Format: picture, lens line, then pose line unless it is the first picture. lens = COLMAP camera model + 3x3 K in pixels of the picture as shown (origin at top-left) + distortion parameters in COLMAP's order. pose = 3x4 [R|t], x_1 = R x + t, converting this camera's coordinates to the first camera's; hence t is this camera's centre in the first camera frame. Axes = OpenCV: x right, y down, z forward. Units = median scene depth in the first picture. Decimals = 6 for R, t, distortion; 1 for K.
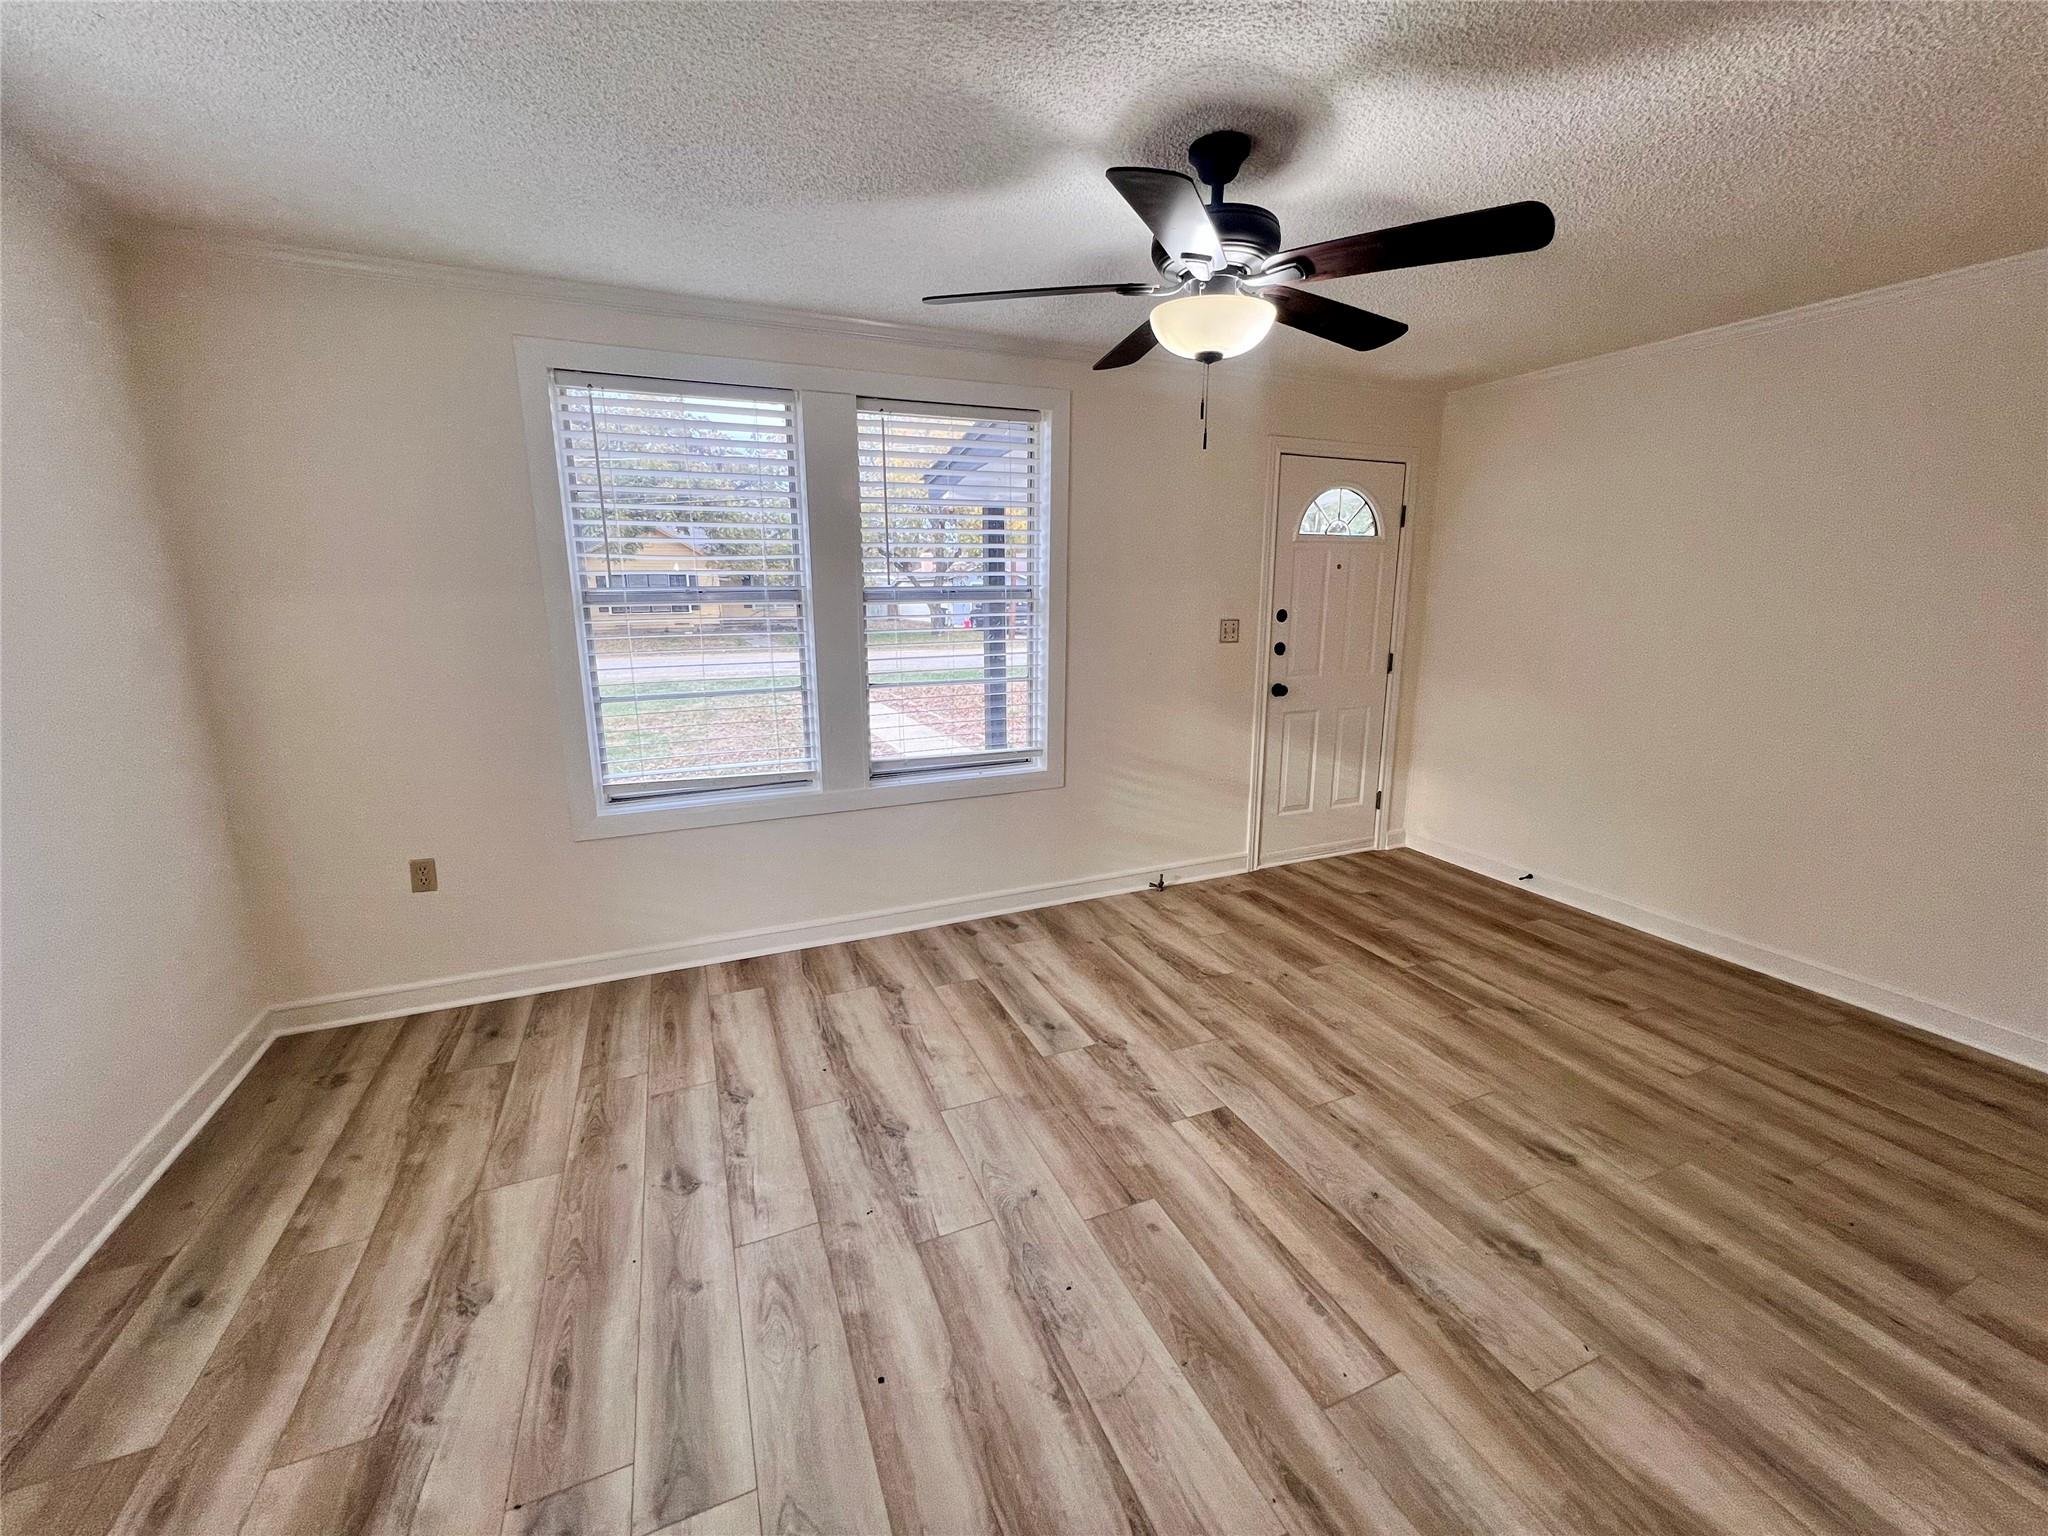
lens RADIAL K [[819.7, 0, 1022.6], [0, 819.7, 764.5], [0, 0, 1]] dist [-0.000751, 0.000242]
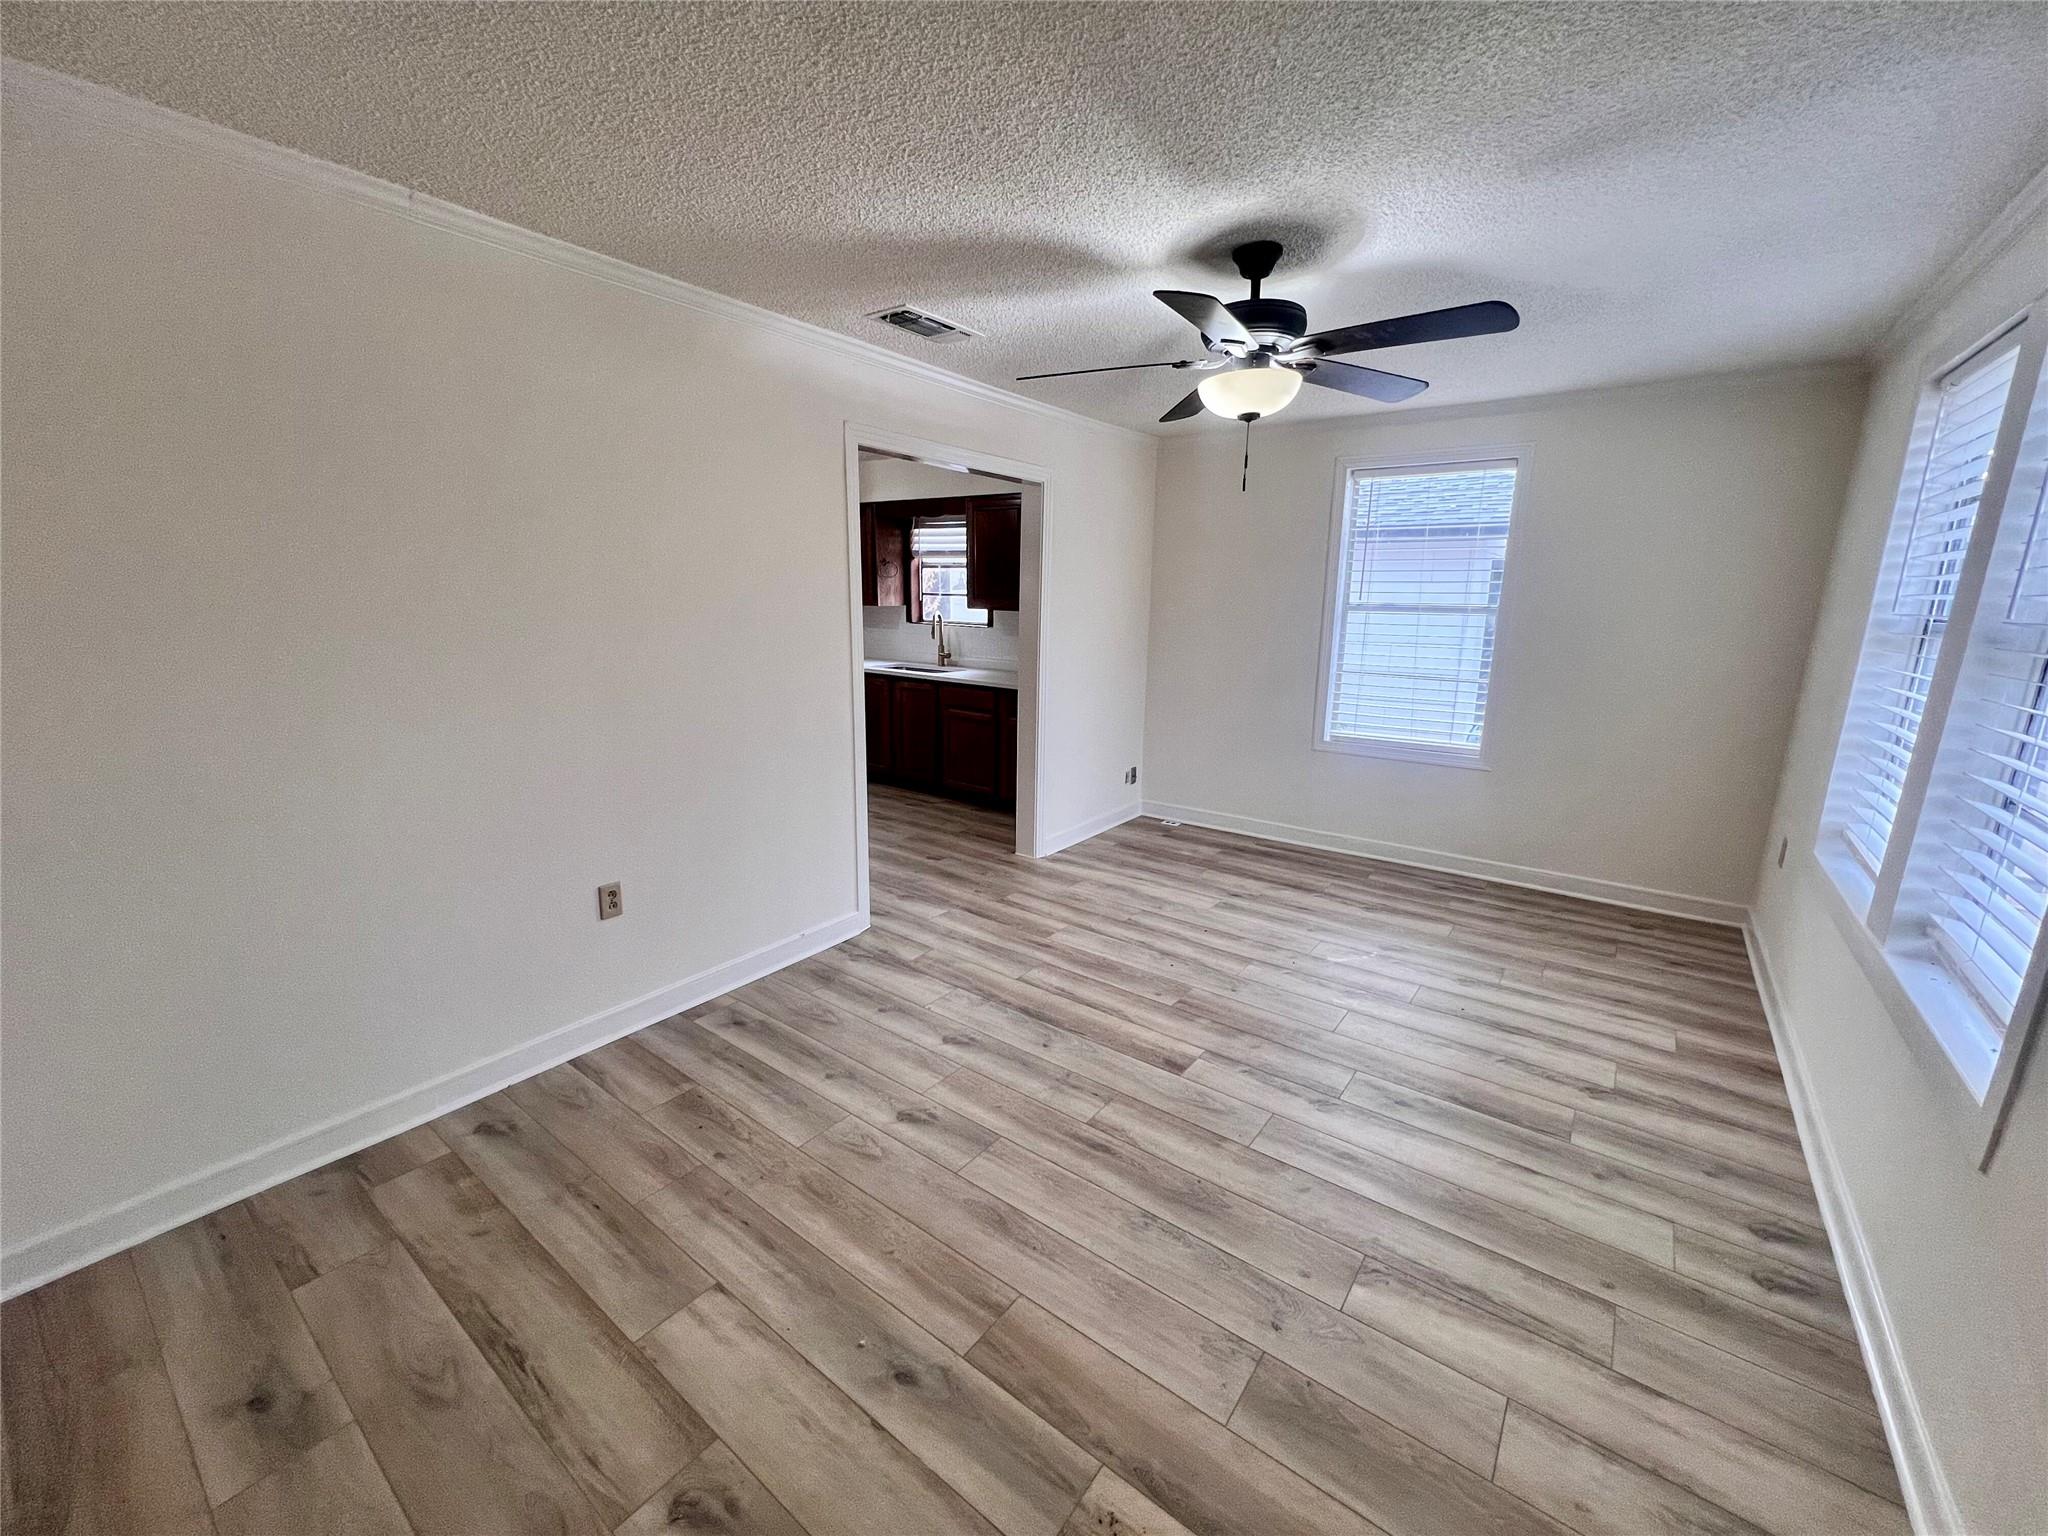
lens RADIAL K [[808.6, 0, 1025.4], [0, 808.6, 770.5], [0, 0, 1]] dist [0.007736, 0.000167]
pose [[-0.867401, 0.098362, -0.487791, 0.948893], [-0.119614, 0.910312, 0.396262, -0.373356], [0.483019, 0.402065, -0.777841, 1.634586]]
